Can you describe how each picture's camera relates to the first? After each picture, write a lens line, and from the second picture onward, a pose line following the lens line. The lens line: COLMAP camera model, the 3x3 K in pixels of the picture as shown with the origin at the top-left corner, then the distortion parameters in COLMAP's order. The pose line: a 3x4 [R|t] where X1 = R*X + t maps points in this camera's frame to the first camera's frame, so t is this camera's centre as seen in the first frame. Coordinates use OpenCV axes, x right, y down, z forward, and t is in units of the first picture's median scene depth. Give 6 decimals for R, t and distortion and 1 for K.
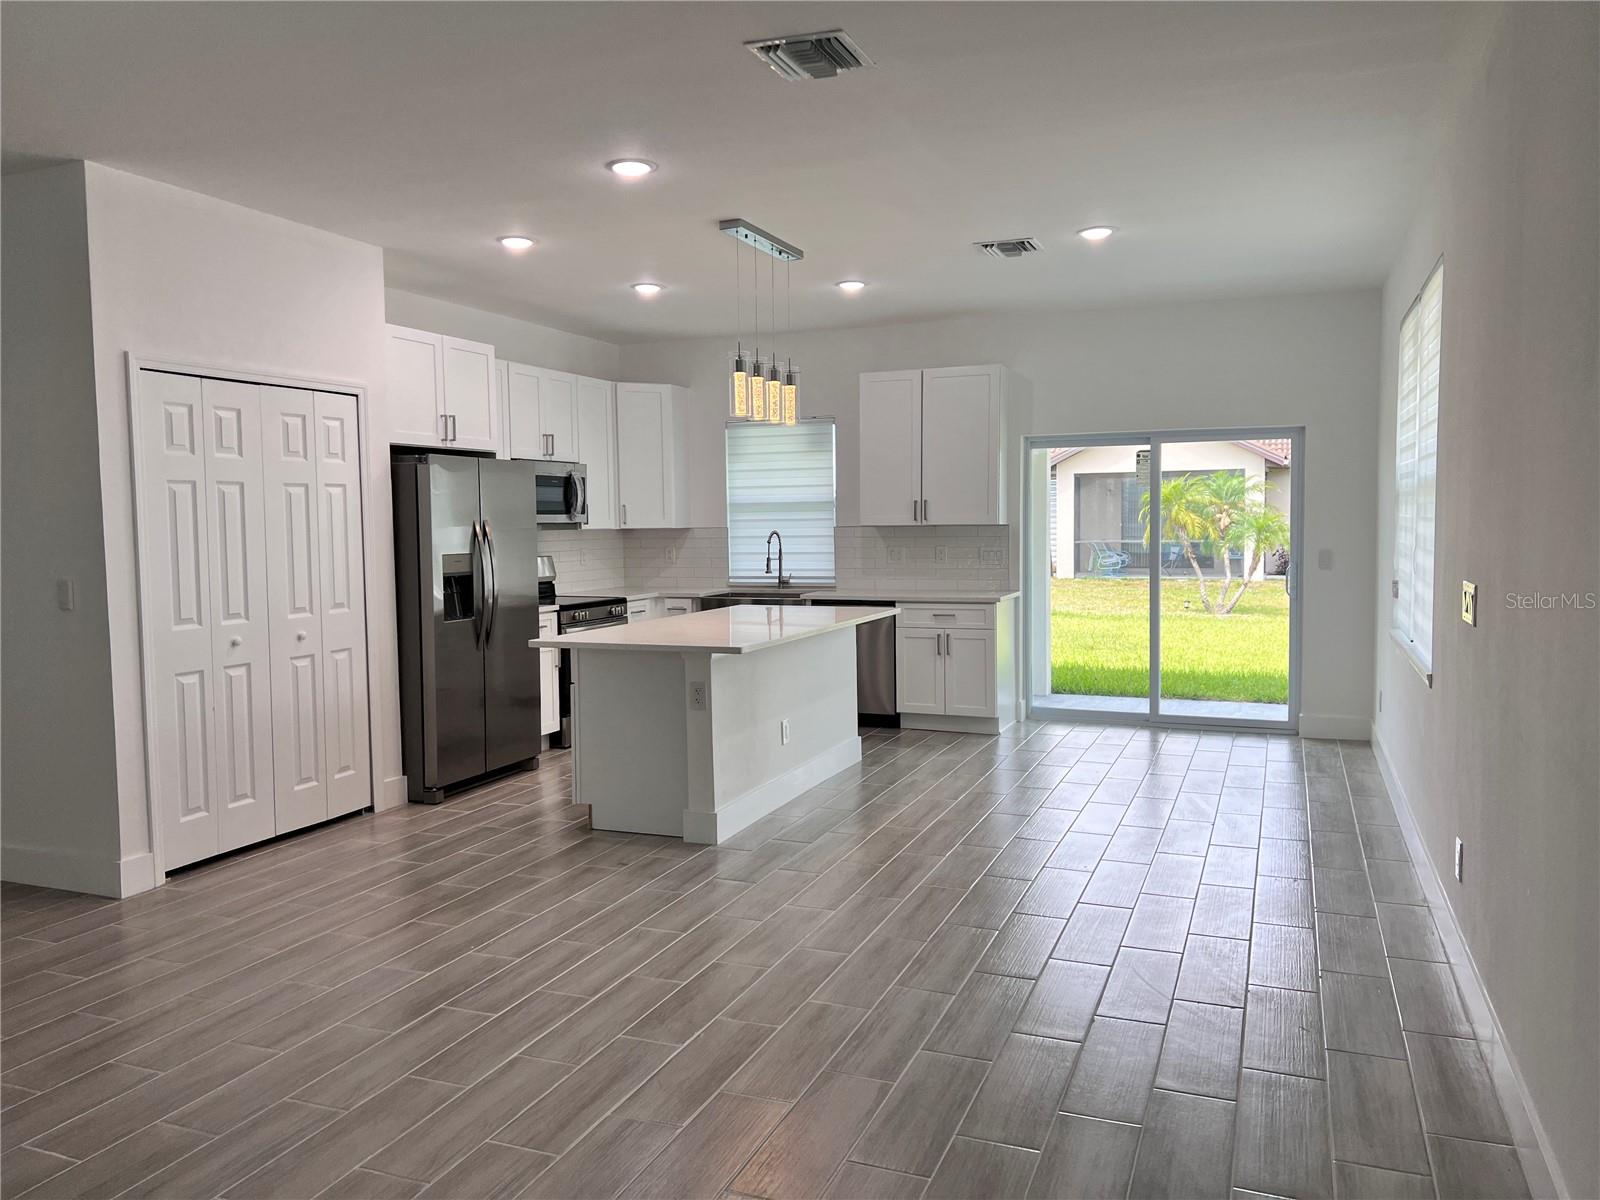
lens RADIAL K [[1194.5, 0, 800.0], [0, 1194.5, 600.0], [0, 0, 1]] dist [0.114974, -0.183087]
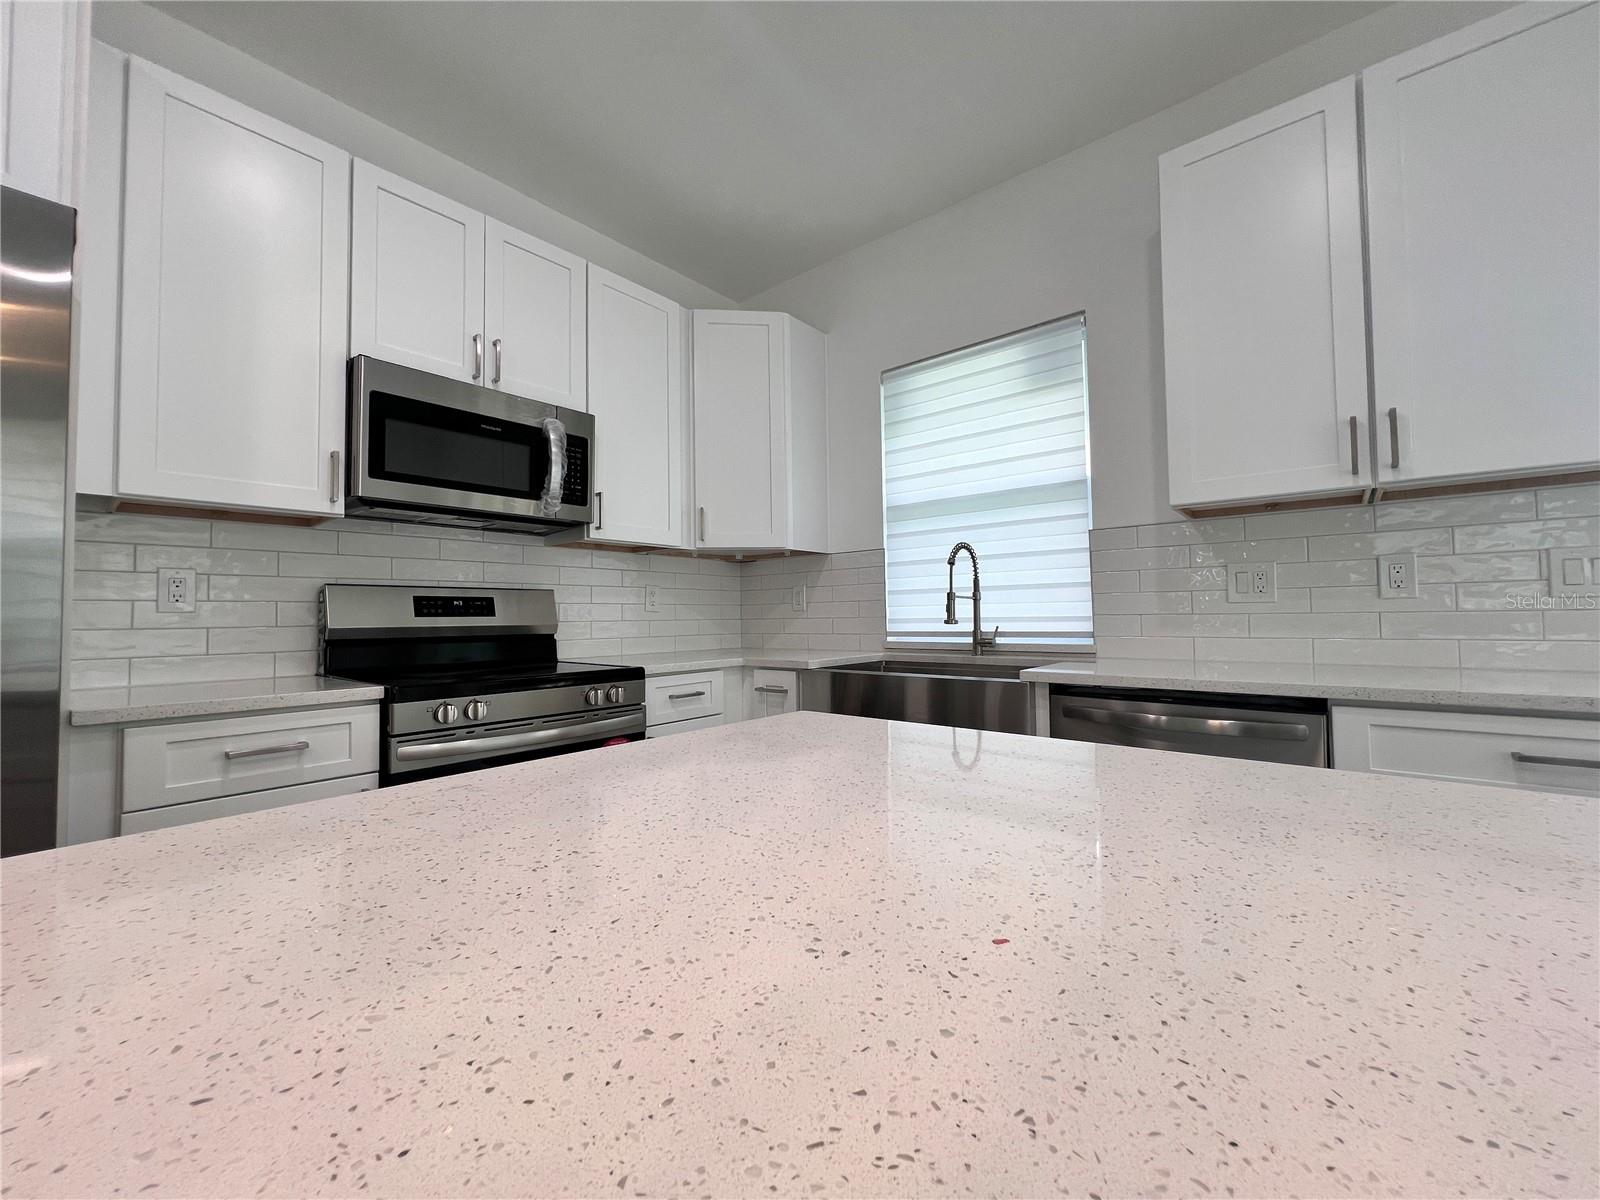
lens RADIAL K [[647.1, 0, 794.0], [0, 647.1, 594.5], [0, 0, 1]] dist [-0.002545, -0.000232]
pose [[0.949591, -0.010362, -0.313321, -0.003807], [-0.020652, 0.995215, -0.095506, -0.007760], [0.312811, 0.097162, 0.944833, 0.764497]]
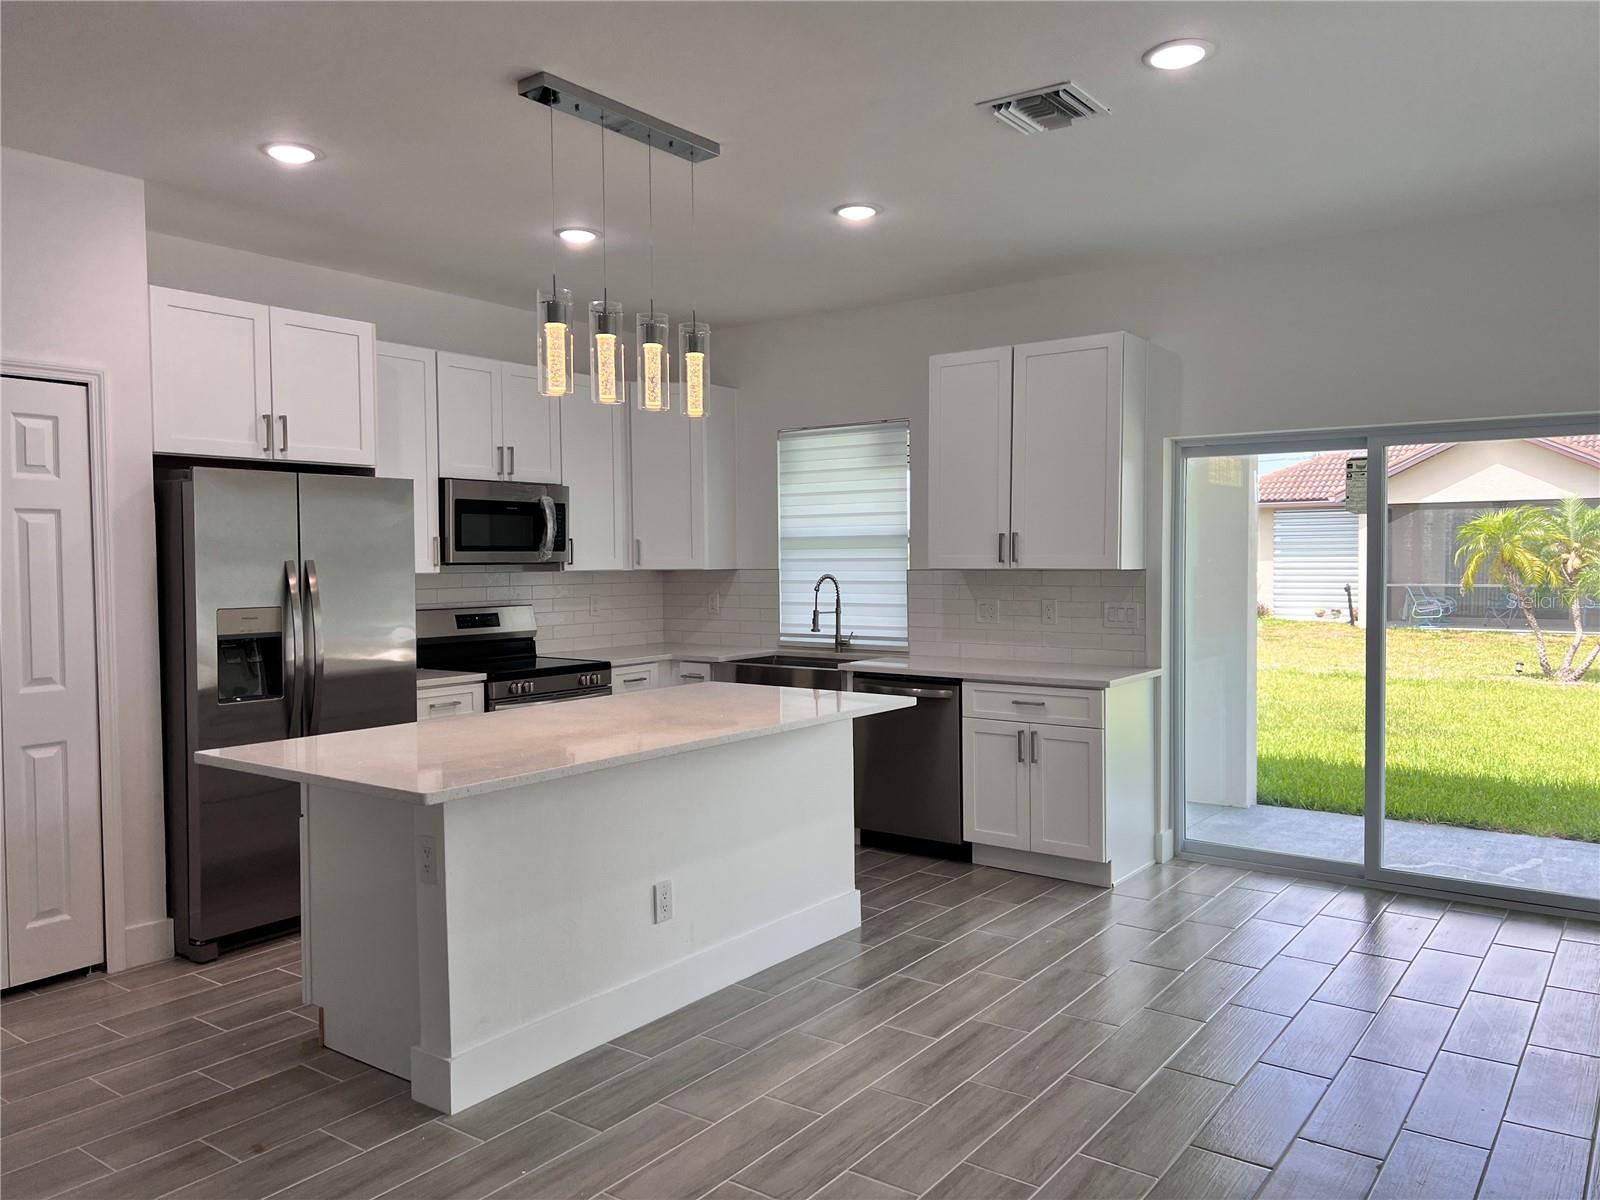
lens RADIAL K [[1194.5, 0, 800.0], [0, 1194.5, 600.0], [0, 0, 1]] dist [0.114974, -0.183087]
pose [[0.969772, 0.015553, -0.243515, 0.153182], [-0.022661, 0.999394, -0.026417, -0.023563], [0.242957, 0.031136, 0.969537, 0.296003]]
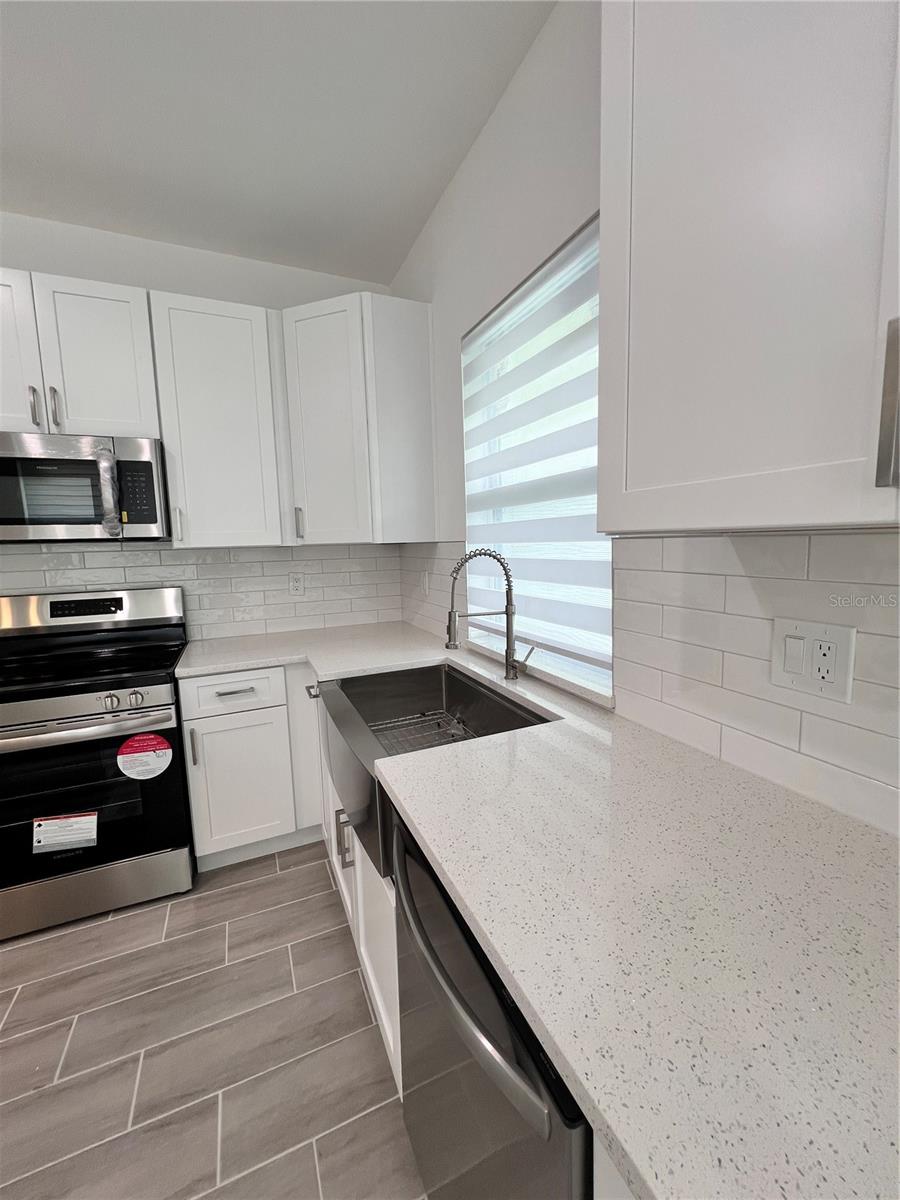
lens RADIAL K [[485.3, 0, 450.0], [0, 485.3, 600.0], [0, 0, 1]] dist [-0.002545, -0.000232]
pose [[0.721056, 0.075184, -0.688785, 0.098062], [-0.029569, 0.996529, 0.077822, -0.056353], [0.692245, -0.035747, 0.720776, 0.926369]]
